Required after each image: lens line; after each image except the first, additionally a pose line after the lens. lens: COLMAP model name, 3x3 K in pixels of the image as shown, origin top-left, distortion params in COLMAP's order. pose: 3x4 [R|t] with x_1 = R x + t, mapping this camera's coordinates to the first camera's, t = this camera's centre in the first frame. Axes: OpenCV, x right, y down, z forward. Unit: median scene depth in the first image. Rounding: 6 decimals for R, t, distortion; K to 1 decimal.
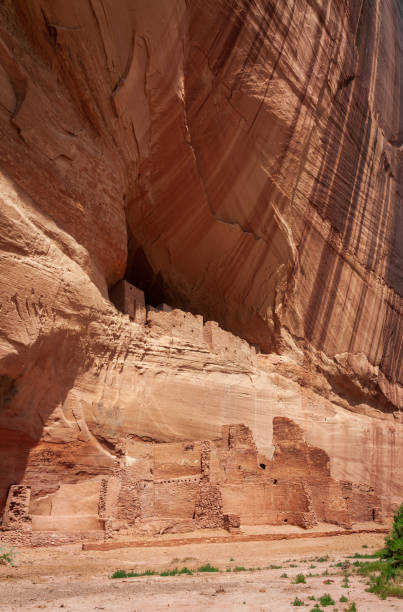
lens RADIAL K [[593.1, 0, 210.2], [0, 593.1, 308.2], [0, 0, 1]] dist [-0.008822, 0.010670]
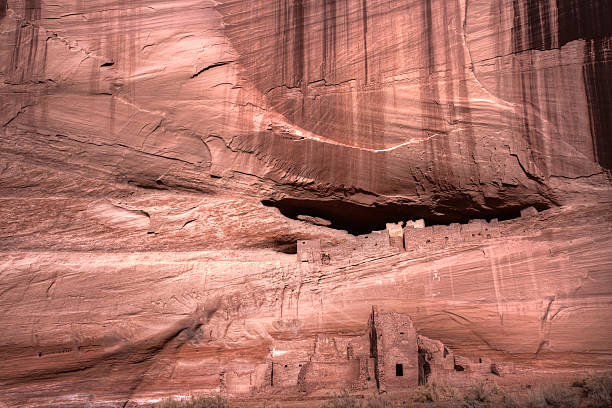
lens RADIAL K [[480.1, 0, 307.1], [0, 480.1, 198.5], [0, 0, 1]] dist [-0.095104, 0.109671]
pose [[0.319689, -0.337337, -0.885439, 0.887083], [0.348654, 0.910796, -0.221115, 0.123487], [0.881045, -0.238024, 0.408785, 0.411978]]
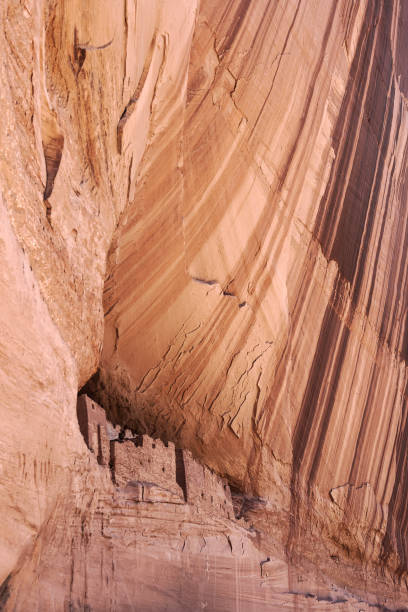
lens RADIAL K [[1184.4, 0, 204.3], [0, 1184.4, 306.2], [0, 0, 1]] dist [-0.008826, 0.016120]
pose [[0.981898, 0.033135, 0.186491, -0.208326], [-0.025133, 0.998666, -0.045113, -0.070272], [-0.187737, 0.039609, 0.981420, -0.188741]]
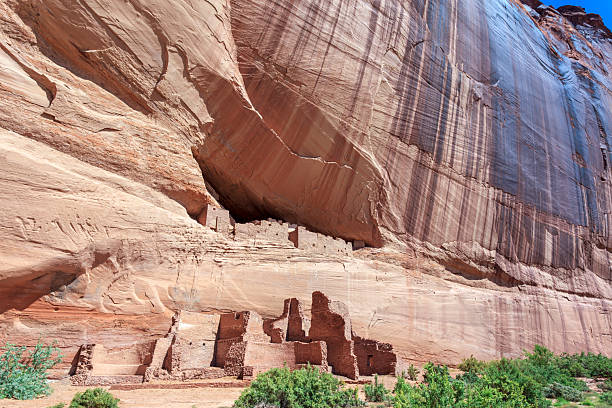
lens RADIAL K [[380.9, 0, 307.2], [0, 380.9, 198.1], [0, 0, 1]] dist [-0.001599, 0.001480]
pose [[0.940234, -0.123074, -0.317512, 0.327388], [0.097926, 0.990740, -0.094049, 0.043551], [0.326146, 0.057336, 0.943579, 0.137471]]
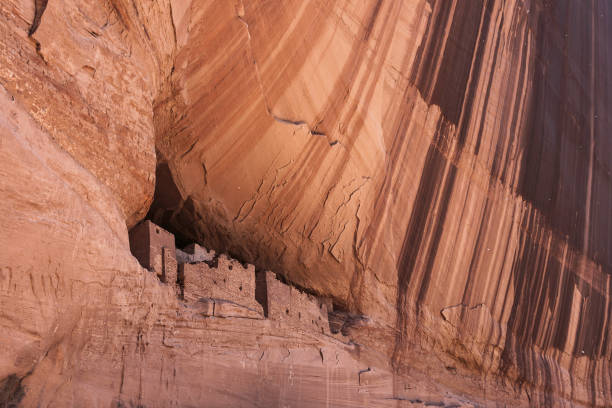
lens RADIAL K [[1001.9, 0, 305.7], [0, 1001.9, 206.1], [0, 0, 1]] dist [-0.074120, 0.024878]
pose [[0.996898, 0.012710, 0.077673, -0.043440], [-0.012947, 0.999913, 0.002551, -0.056293], [-0.077634, -0.003549, 0.996976, -0.141571]]
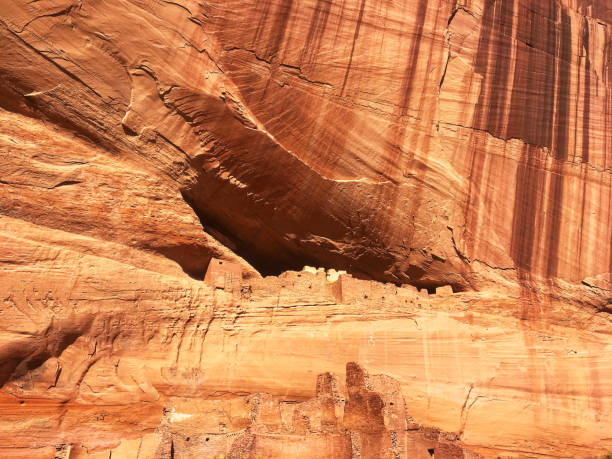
lens RADIAL K [[504.4, 0, 307.6], [0, 504.4, 228.0], [0, 0, 1]] dist [0.083081, -0.120074]
pose [[0.820432, -0.231370, -0.522838, 0.452481], [0.183406, 0.972637, -0.142619, 0.060718], [0.541530, 0.021117, 0.840416, 0.205301]]
